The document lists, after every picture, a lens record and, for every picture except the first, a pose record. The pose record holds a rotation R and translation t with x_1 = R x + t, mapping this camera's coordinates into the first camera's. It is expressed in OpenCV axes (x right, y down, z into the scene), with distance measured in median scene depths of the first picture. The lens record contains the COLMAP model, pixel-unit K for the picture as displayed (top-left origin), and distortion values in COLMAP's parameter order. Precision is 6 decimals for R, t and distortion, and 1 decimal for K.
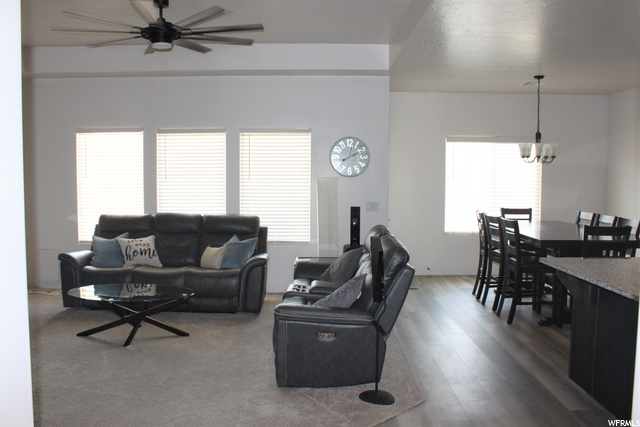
lens RADIAL K [[567.8, 0, 320.0], [0, 567.8, 213.5], [0, 0, 1]] dist [-0.183513, 0.163907]
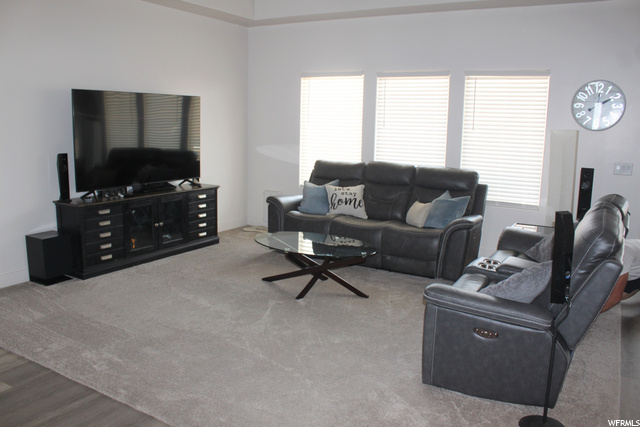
lens RADIAL K [[542.7, 0, 306.6], [0, 542.7, 211.4], [0, 0, 1]] dist [-0.165934, 0.137941]
pose [[0.858279, 0.097365, -0.503863, 0.093308], [-0.050901, 0.993147, 0.105209, -0.008394], [0.510653, -0.064651, 0.857353, 0.164038]]
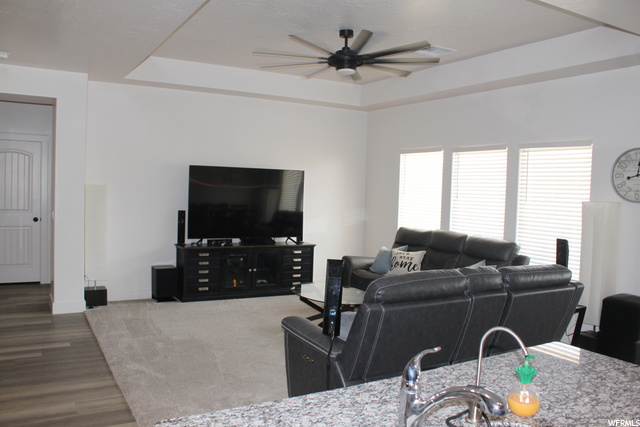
lens RADIAL K [[542.7, 0, 306.6], [0, 542.7, 211.4], [0, 0, 1]] dist [-0.165934, 0.137941]
pose [[0.481908, 0.049200, -0.874839, 0.485847], [-0.089009, 0.996006, 0.006984, -0.022160], [0.871689, 0.074503, 0.484363, 0.338381]]
